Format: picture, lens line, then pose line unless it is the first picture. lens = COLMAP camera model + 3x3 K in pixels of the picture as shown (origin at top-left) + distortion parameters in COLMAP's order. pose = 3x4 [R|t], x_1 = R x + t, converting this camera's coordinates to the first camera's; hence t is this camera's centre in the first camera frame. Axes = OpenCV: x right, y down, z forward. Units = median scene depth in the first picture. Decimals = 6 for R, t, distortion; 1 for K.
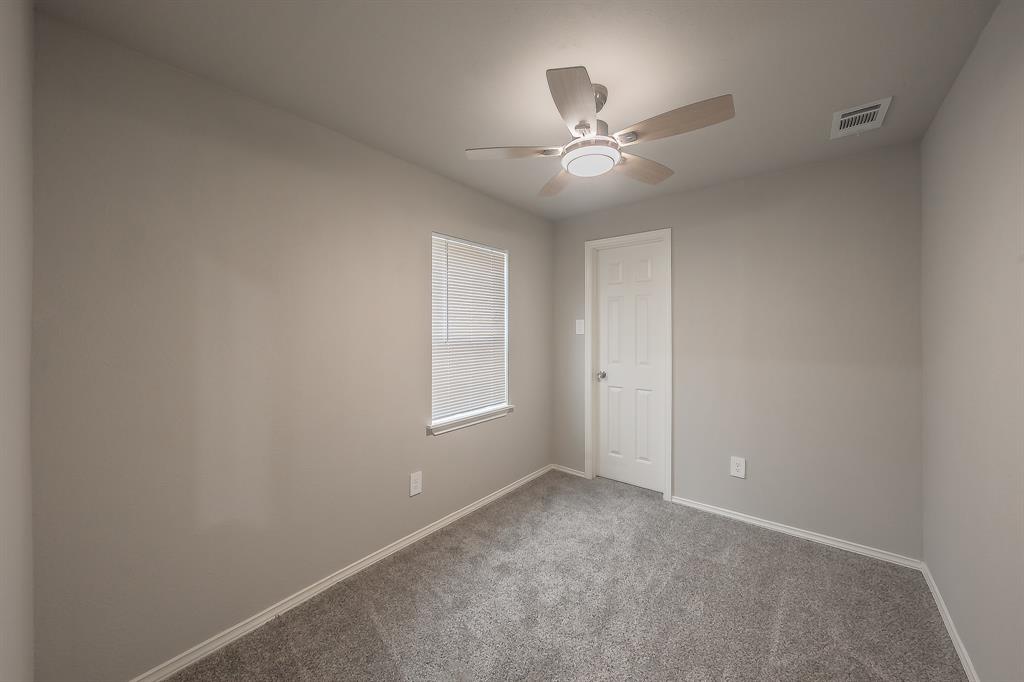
lens RADIAL K [[369.1, 0, 512.2], [0, 369.1, 335.3], [0, 0, 1]] dist [-0.001704, -0.000283]
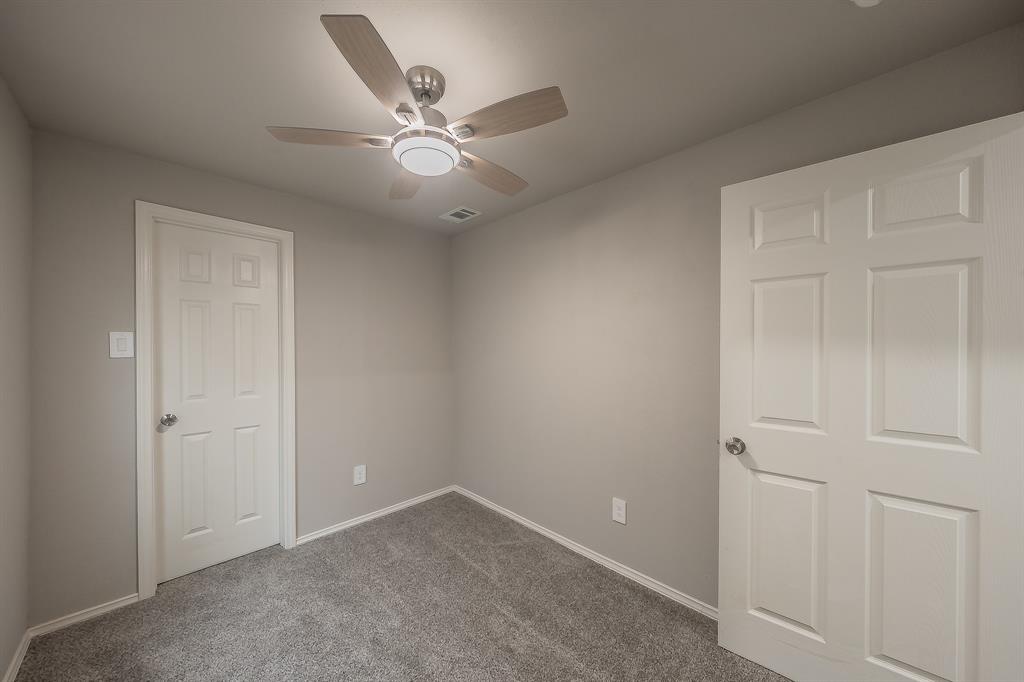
lens RADIAL K [[347.3, 0, 510.7], [0, 347.3, 352.8], [0, 0, 1]] dist [-0.000559, -0.000039]
pose [[0.116957, -0.008639, 0.993099, -0.332447], [0.018319, 0.999811, 0.006540, -0.002460], [-0.992968, 0.017428, 0.117093, 0.403453]]
